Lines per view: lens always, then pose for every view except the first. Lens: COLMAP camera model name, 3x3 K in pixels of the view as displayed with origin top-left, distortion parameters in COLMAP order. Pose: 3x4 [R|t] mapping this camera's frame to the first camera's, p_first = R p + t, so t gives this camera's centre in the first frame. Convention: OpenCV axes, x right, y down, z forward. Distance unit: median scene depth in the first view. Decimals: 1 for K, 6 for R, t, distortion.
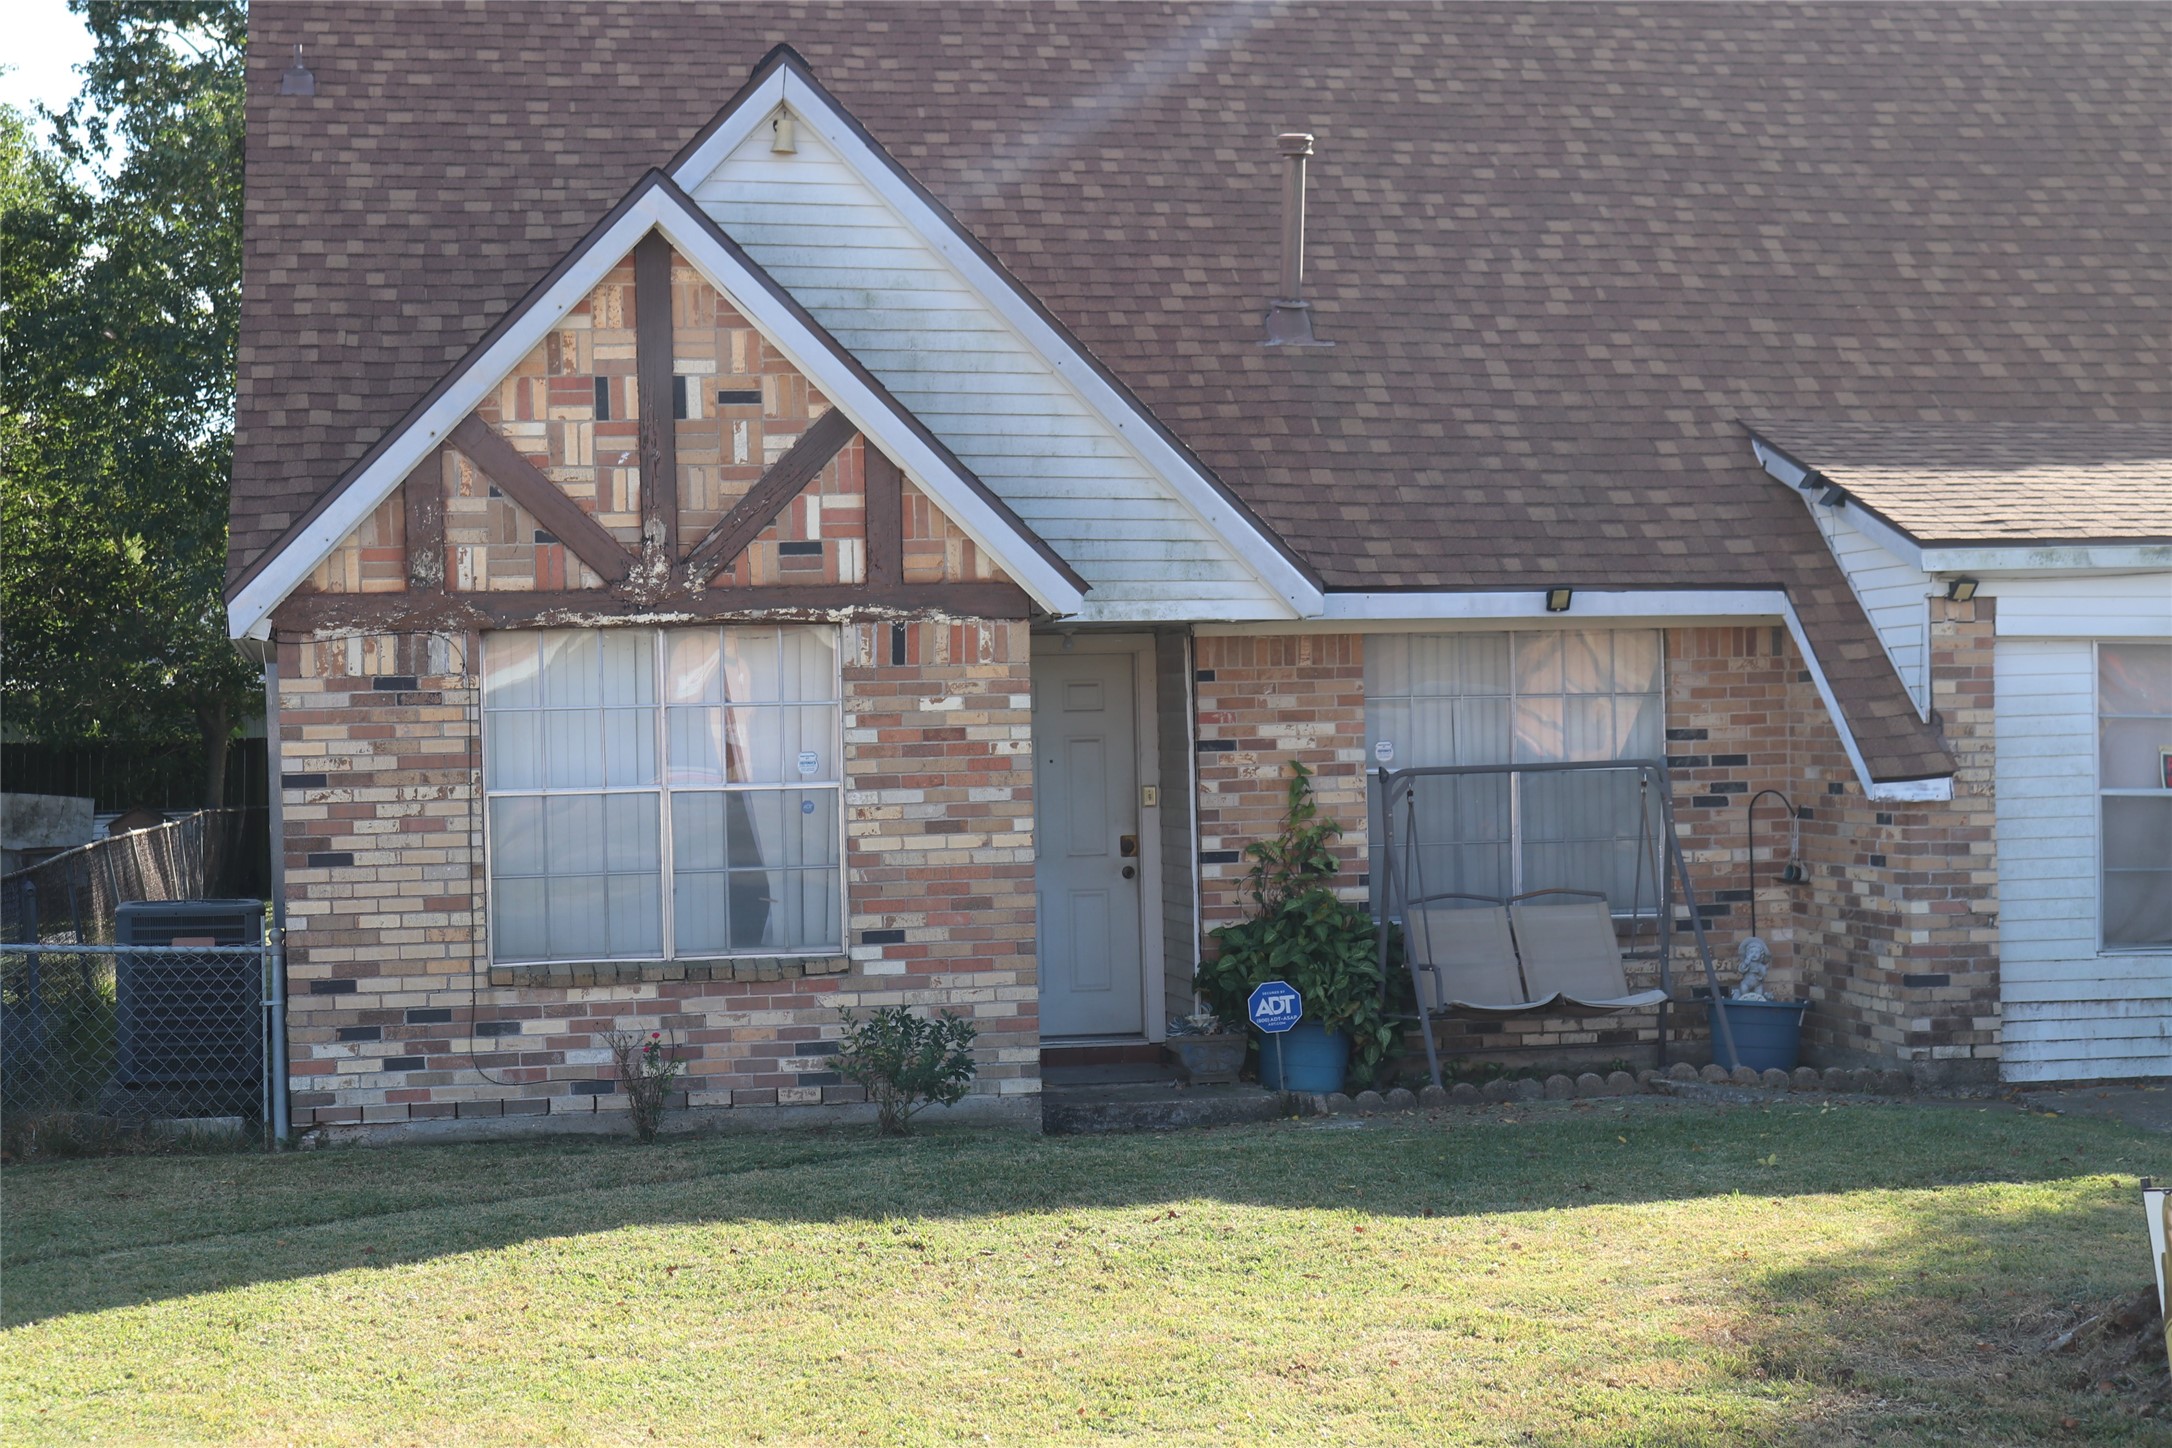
lens RADIAL K [[3689.9, 0, 1086.0], [0, 3689.9, 724.0], [0, 0, 1]] dist [-0.030499, 0.122231]
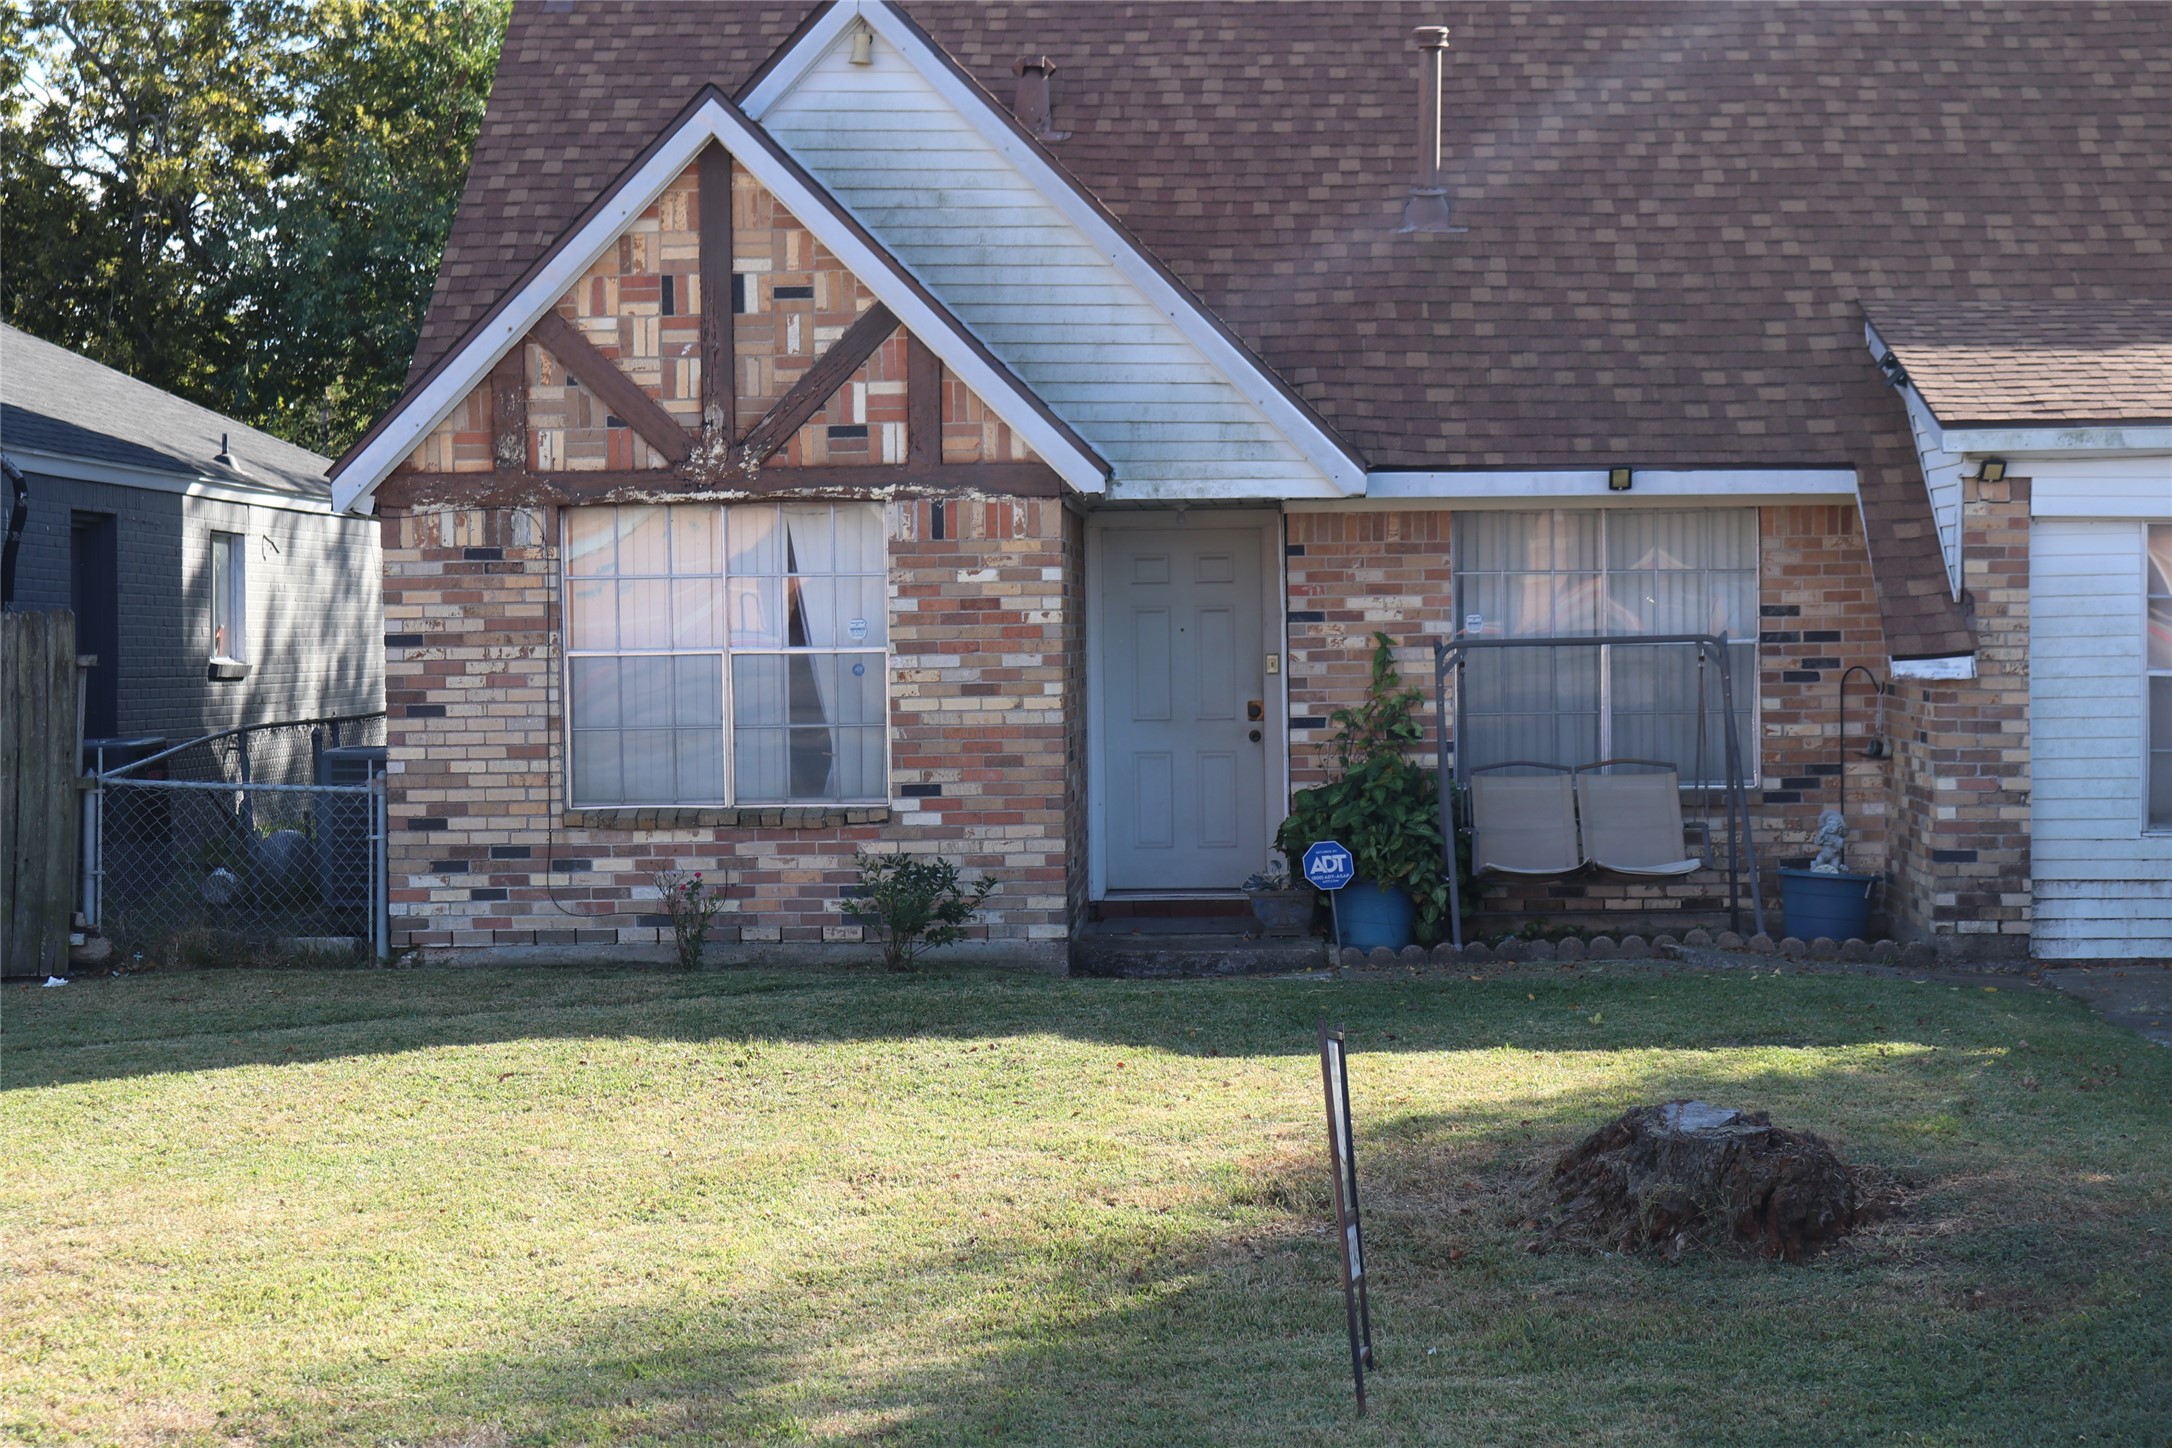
lens RADIAL K [[3689.9, 0, 1086.0], [0, 3689.9, 724.0], [0, 0, 1]] dist [-0.030499, 0.122231]
pose [[0.972992, 0.017093, -0.230205, 0.228055], [-0.008446, 0.999223, 0.038492, -0.003731], [0.230684, -0.035508, 0.972381, -0.040550]]
